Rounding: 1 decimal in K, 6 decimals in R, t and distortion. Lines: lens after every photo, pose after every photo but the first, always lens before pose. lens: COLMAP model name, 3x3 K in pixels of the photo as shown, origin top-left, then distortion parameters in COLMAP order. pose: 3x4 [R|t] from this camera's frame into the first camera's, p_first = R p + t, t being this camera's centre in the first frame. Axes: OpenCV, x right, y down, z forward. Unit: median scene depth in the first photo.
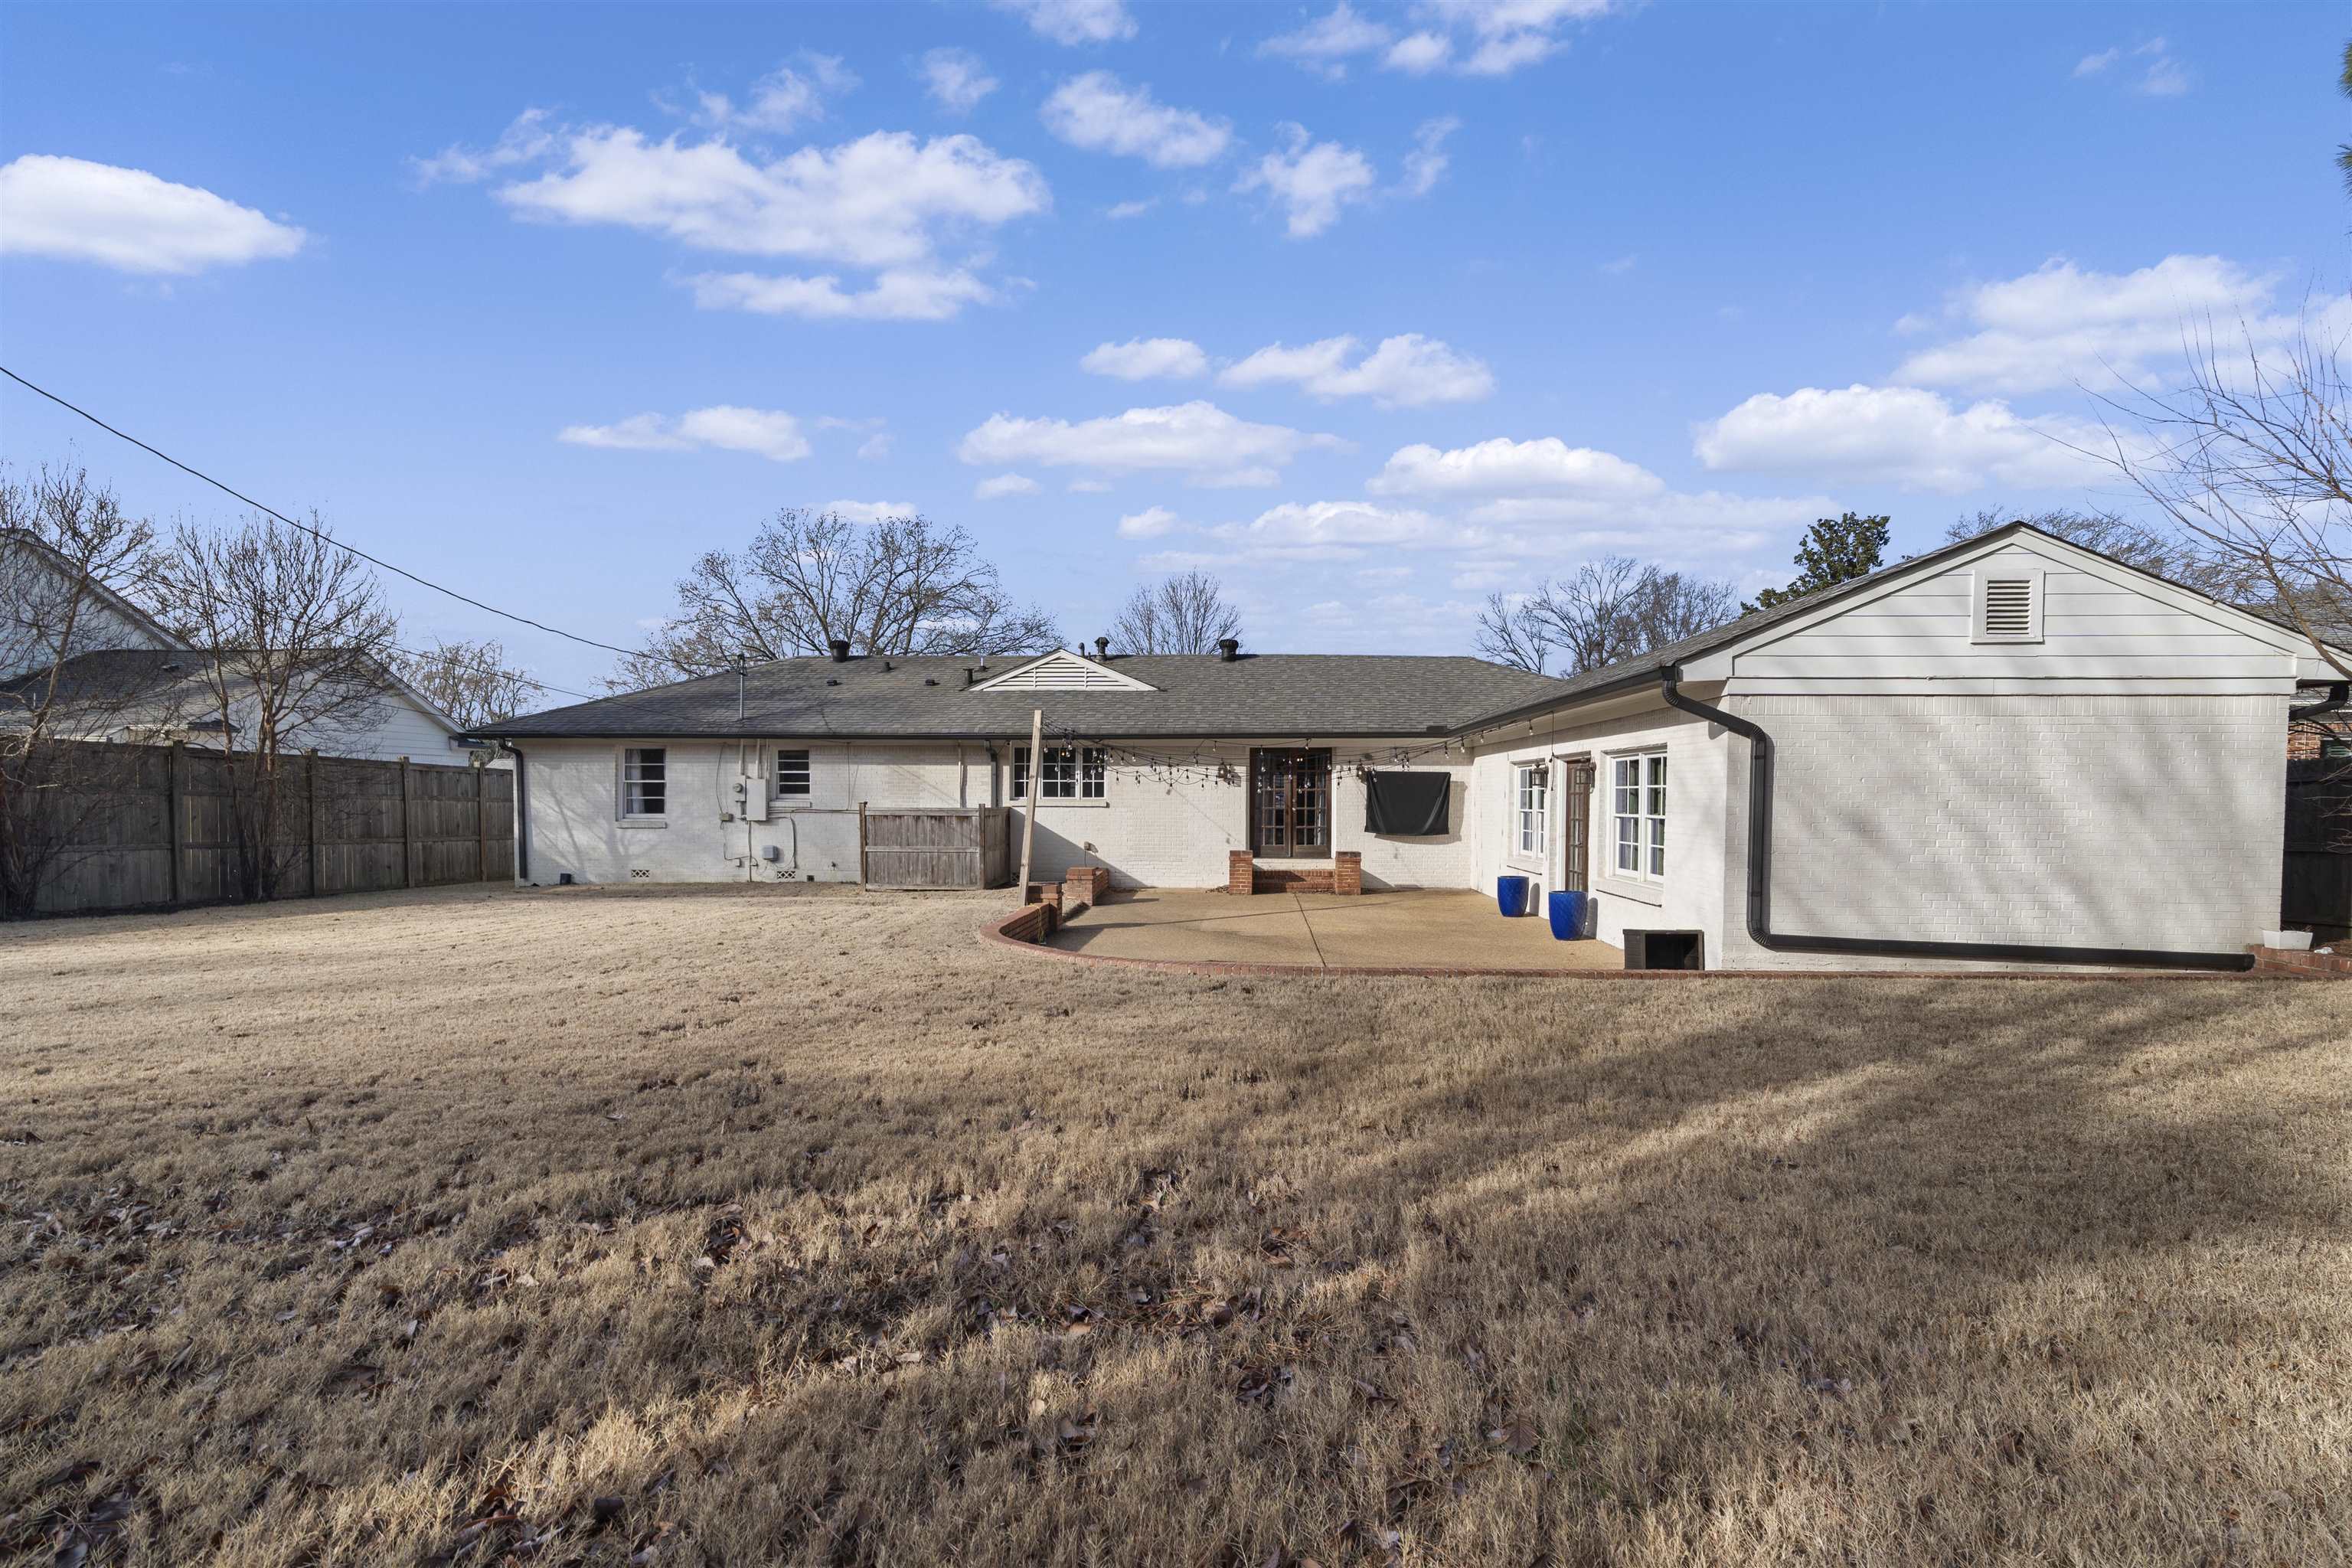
lens RADIAL K [[1054.9, 0, 1178.3], [0, 1054.9, 835.7], [0, 0, 1]] dist [-0.002817, -0.000186]
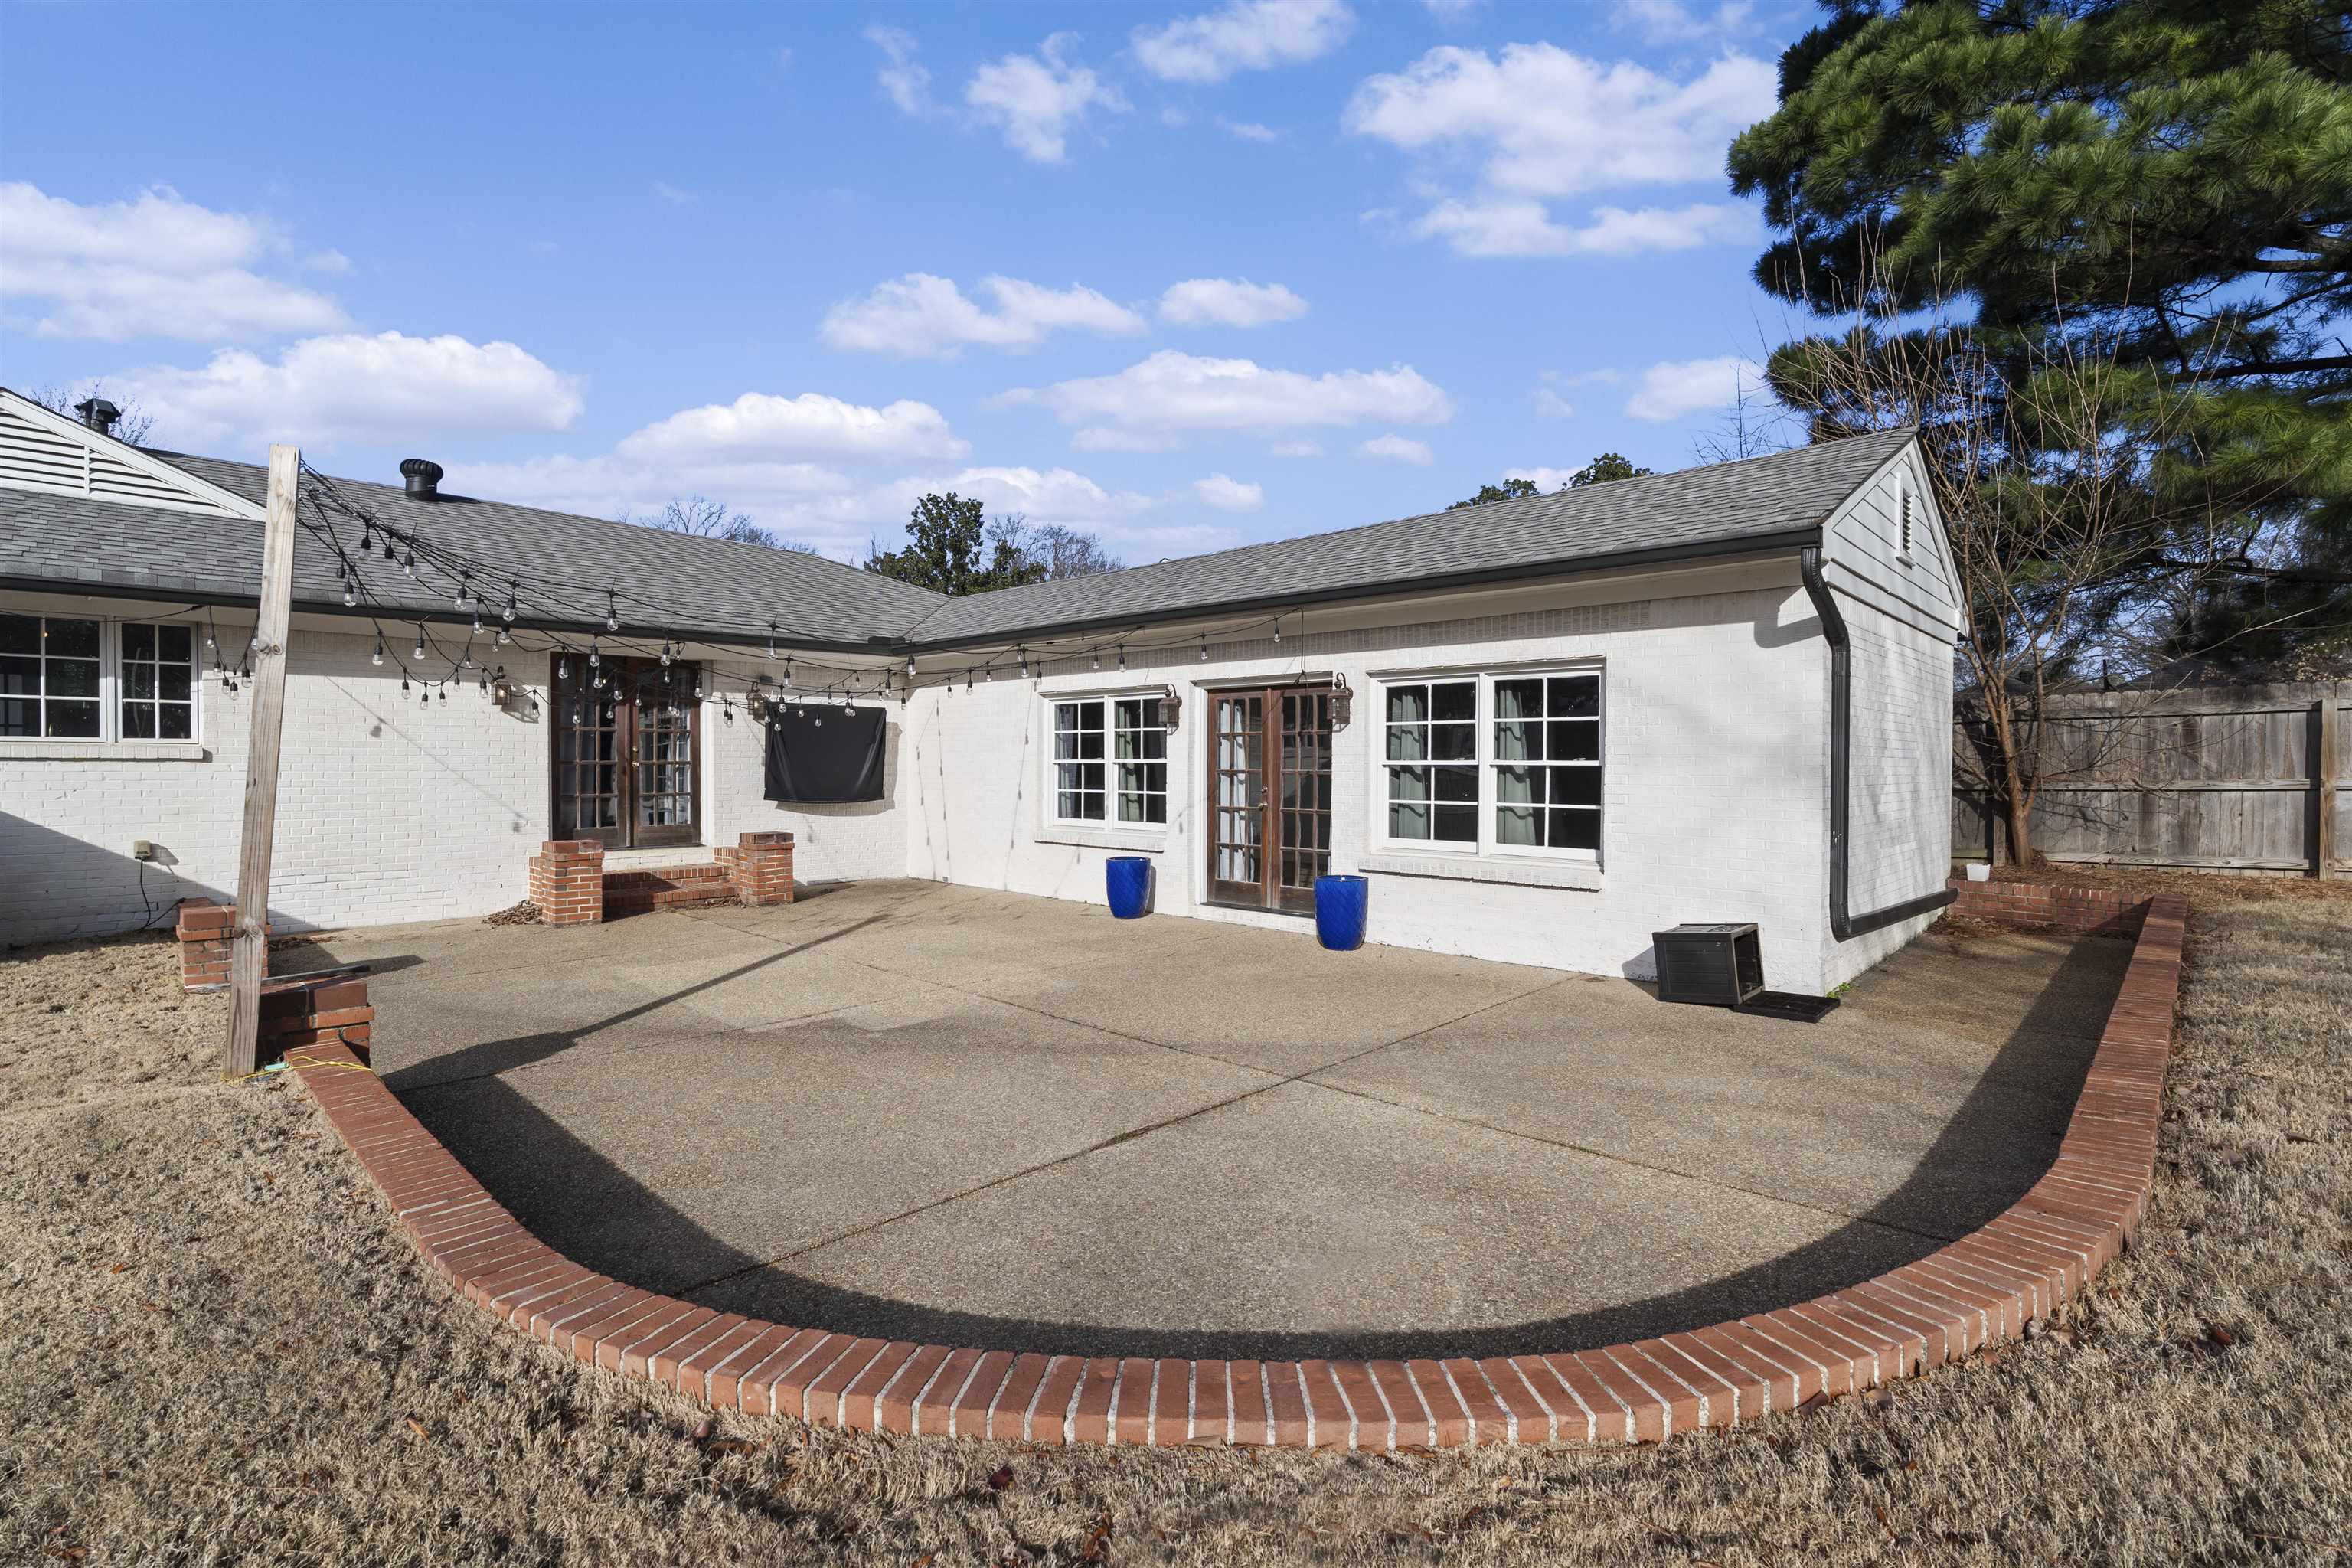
lens RADIAL K [[1068.2, 0, 1157.3], [0, 1068.2, 772.5], [0, 0, 1]] dist [-0.001860, 0.000043]
pose [[0.659522, -0.008988, 0.751631, -0.139803], [0.028016, 0.999528, -0.012630, -0.005129], [-0.751163, 0.029388, 0.659462, 0.399745]]
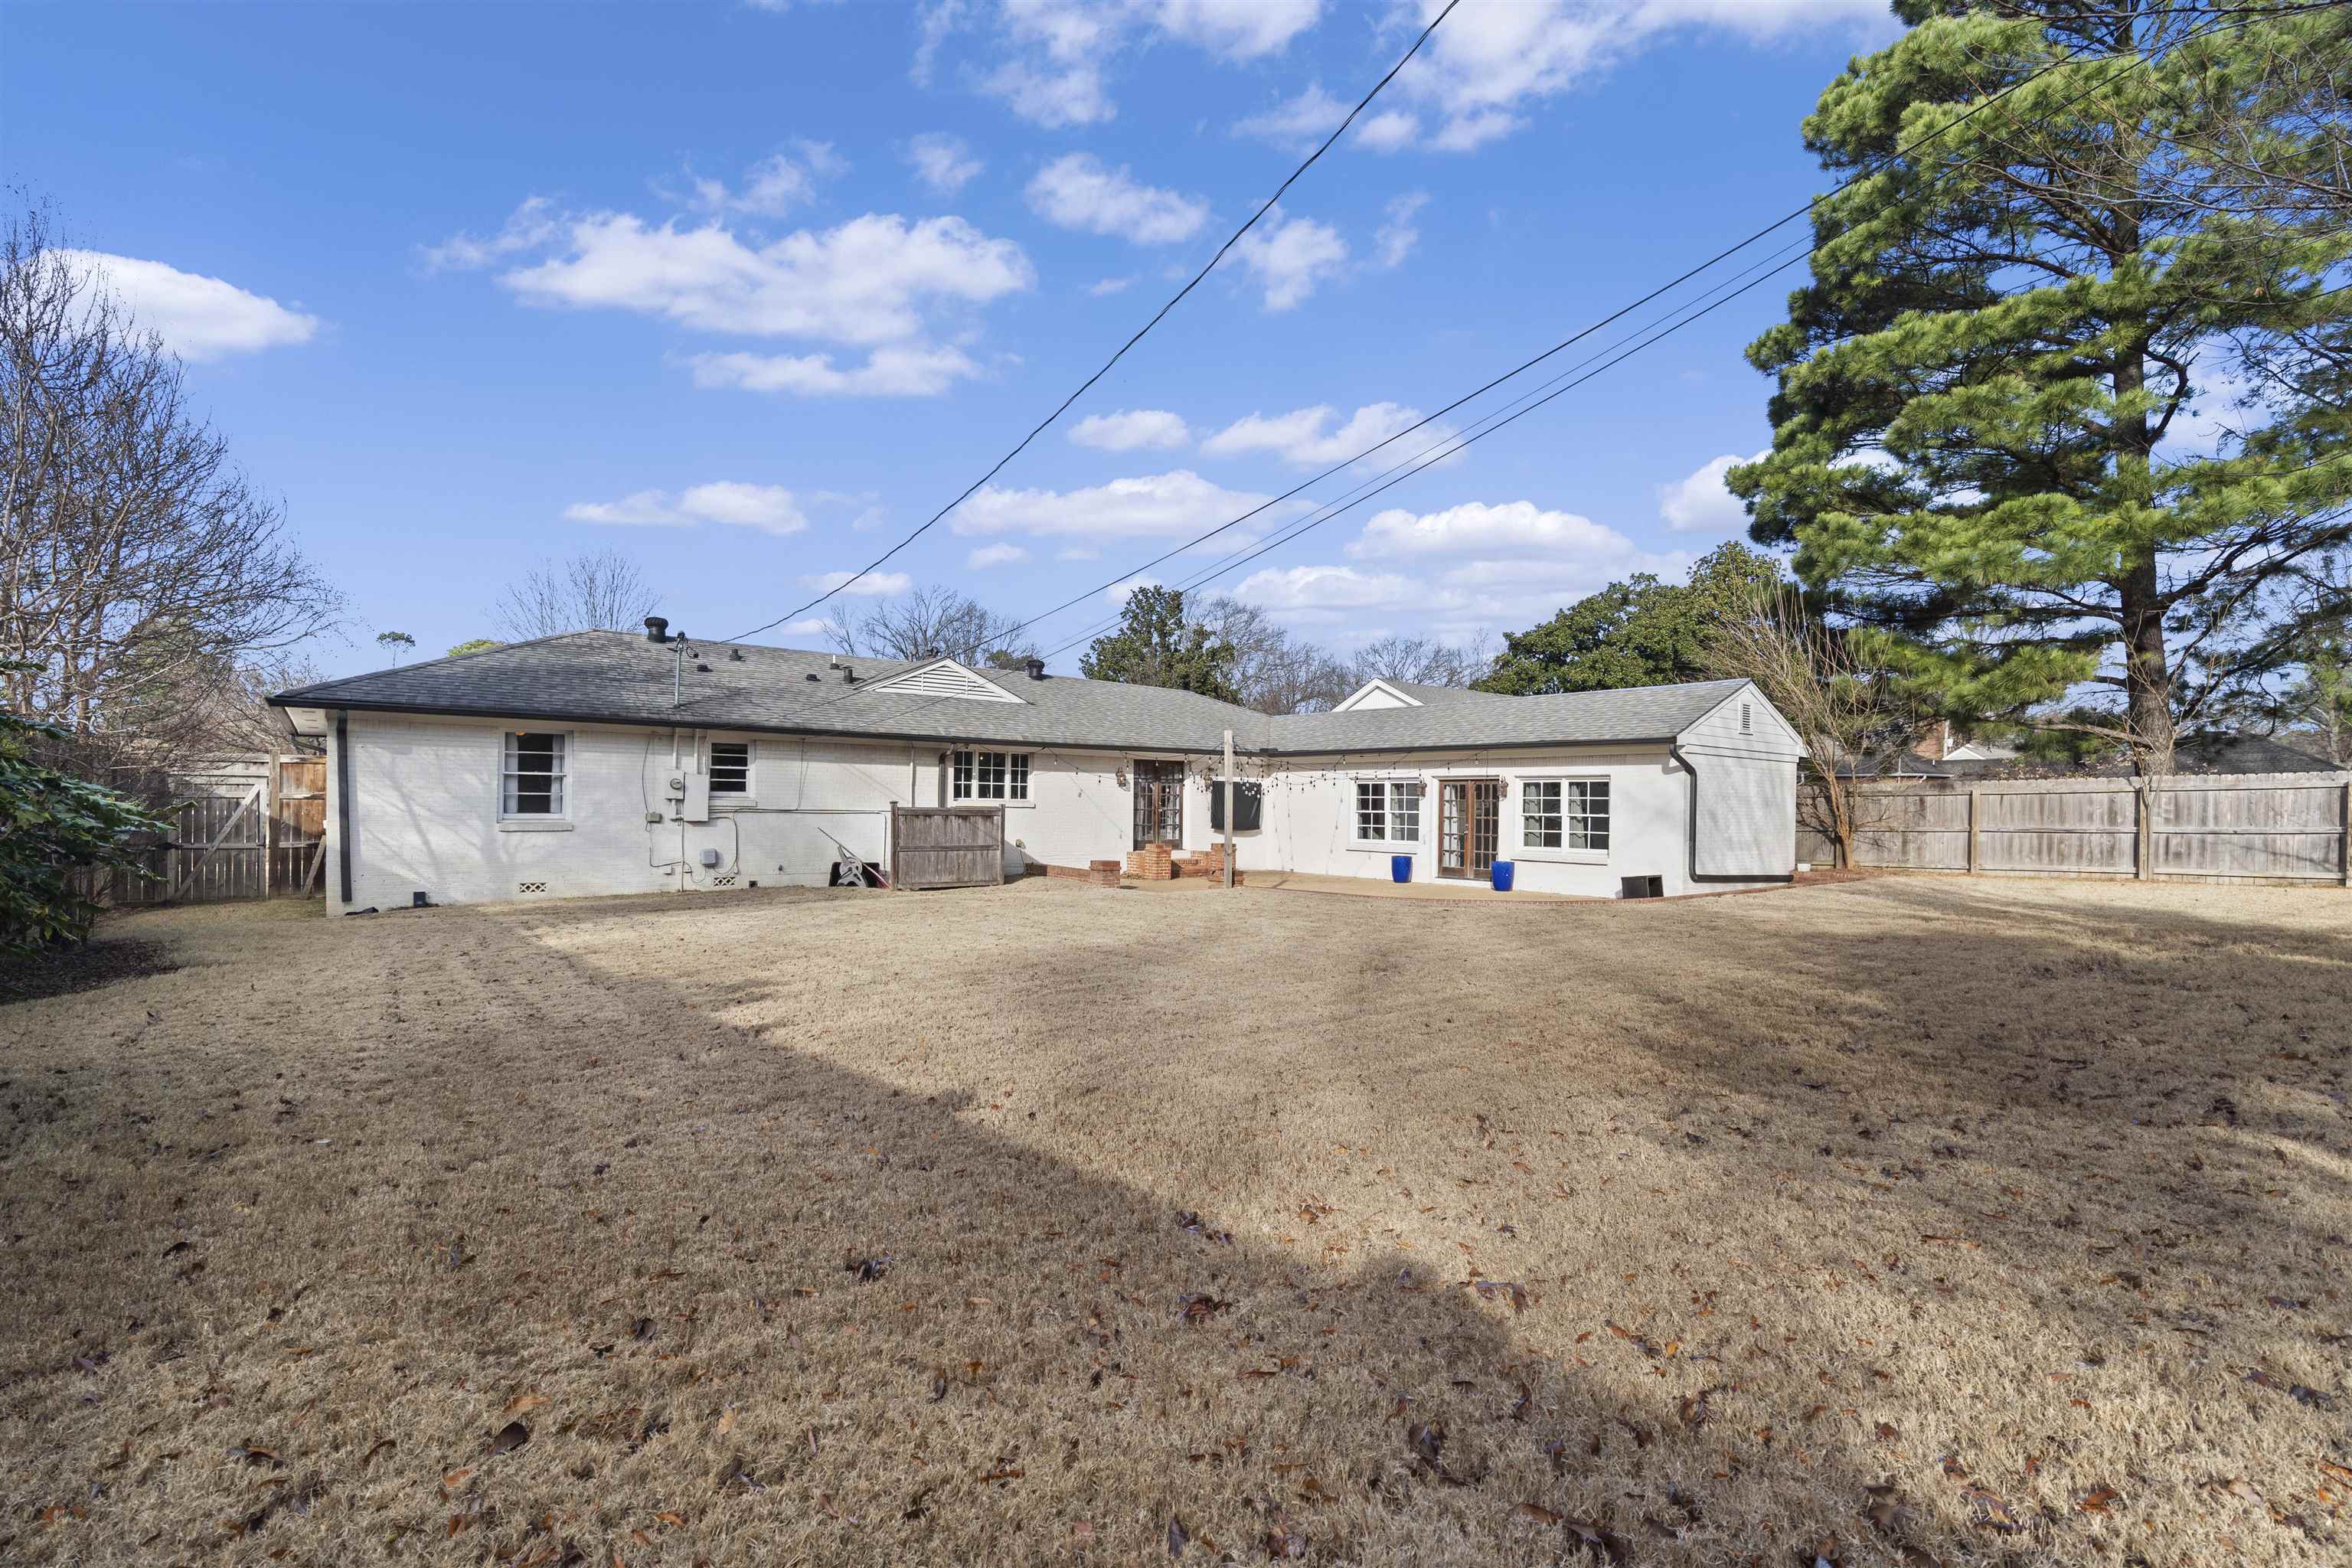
lens RADIAL K [[1055.6, 0, 1163.8], [0, 1055.6, 806.7], [0, 0, 1]] dist [-0.000658, 0.000334]
pose [[0.744032, 0.005385, 0.668122, -0.704705], [0.014431, 0.999605, -0.024127, 0.000332], [-0.667988, 0.027593, 0.743660, 0.081610]]
